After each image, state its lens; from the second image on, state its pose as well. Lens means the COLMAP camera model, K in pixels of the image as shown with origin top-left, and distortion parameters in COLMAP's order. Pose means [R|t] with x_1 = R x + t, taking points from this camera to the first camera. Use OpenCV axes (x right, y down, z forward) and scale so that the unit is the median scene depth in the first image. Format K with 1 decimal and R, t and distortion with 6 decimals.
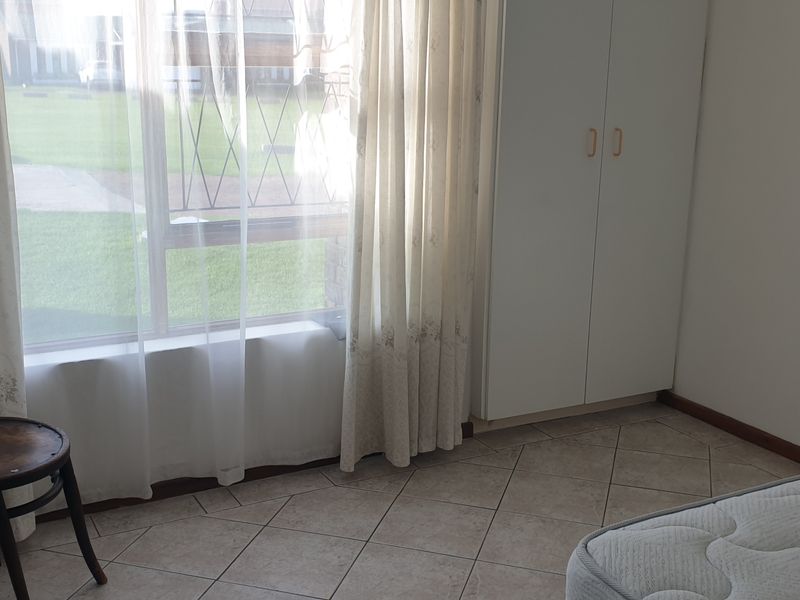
lens RADIAL K [[959.5, 0, 387.7], [0, 959.5, 299.6], [0, 0, 1]] dist [0.253548, -0.784614]
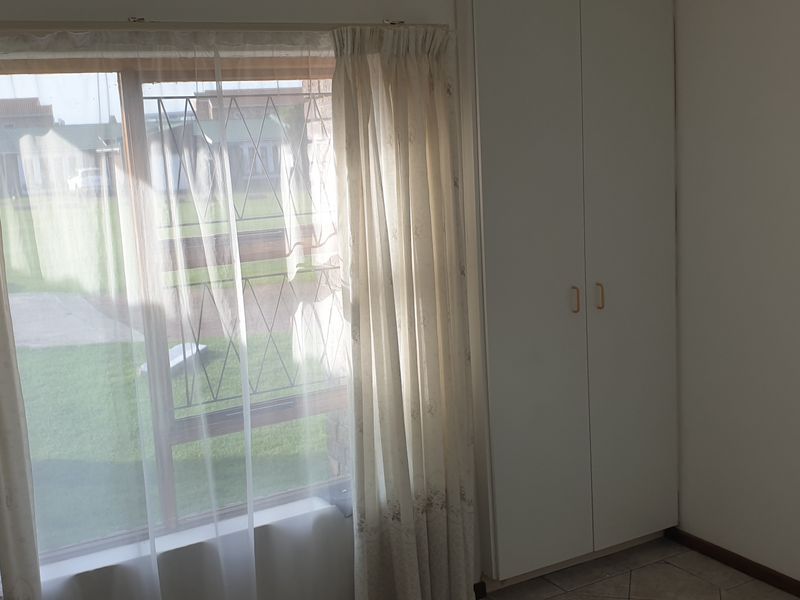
lens RADIAL K [[959.5, 0, 387.7], [0, 959.5, 299.6], [0, 0, 1]] dist [0.253548, -0.784614]
pose [[0.997236, -0.074004, 0.006548, 0.002965], [0.074293, 0.993579, -0.085331, -0.096763], [-0.000191, 0.085582, 0.996331, -0.035823]]
